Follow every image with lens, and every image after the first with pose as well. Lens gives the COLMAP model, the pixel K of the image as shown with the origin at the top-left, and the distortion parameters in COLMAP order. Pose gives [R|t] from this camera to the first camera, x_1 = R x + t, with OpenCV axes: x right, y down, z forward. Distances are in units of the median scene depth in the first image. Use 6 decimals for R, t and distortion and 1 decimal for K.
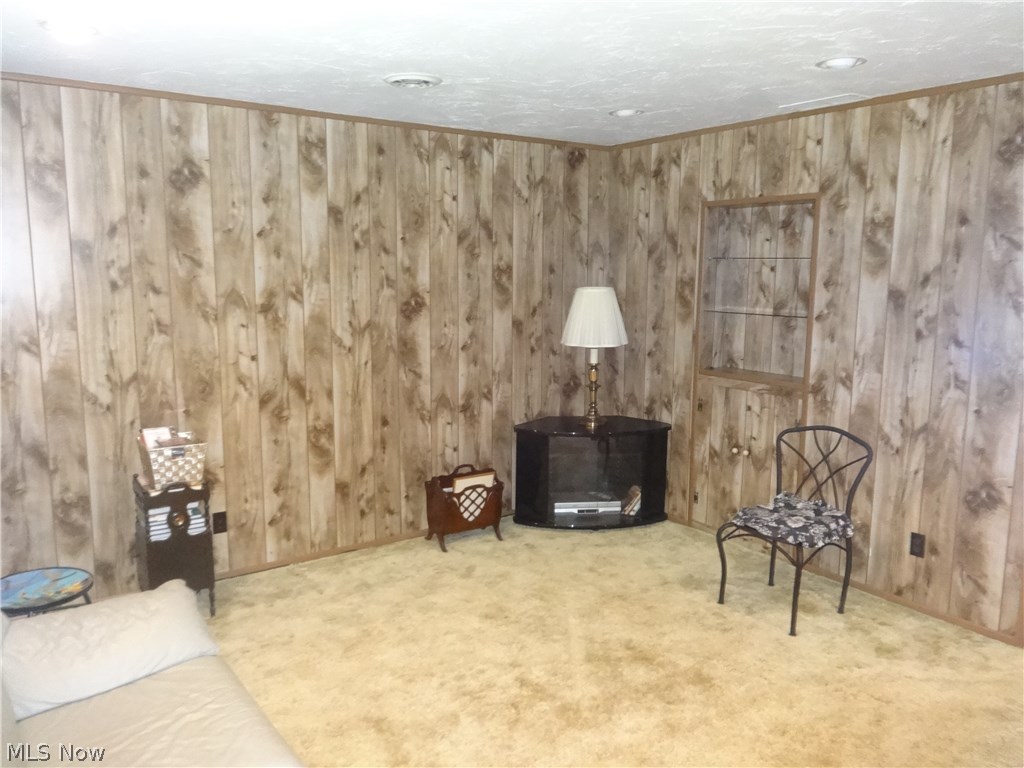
lens RADIAL K [[764.6, 0, 511.6], [0, 764.6, 380.8], [0, 0, 1]] dist [0.001625, 0.007268]
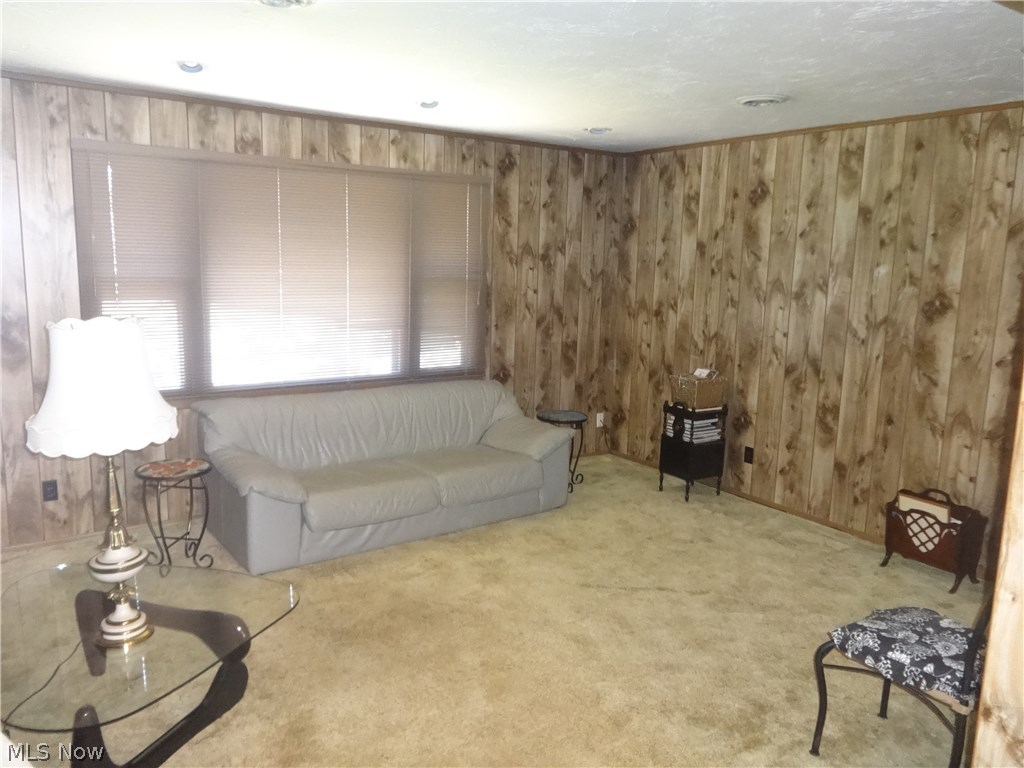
lens RADIAL K [[764.6, 0, 512.4], [0, 764.6, 383.8], [0, 0, 1]] dist [0.001625, 0.007268]
pose [[0.002043, 0.161779, -0.986825, 0.852086], [-0.177618, 0.971195, 0.158849, -0.067139], [0.984097, 0.174953, 0.030719, 0.508613]]
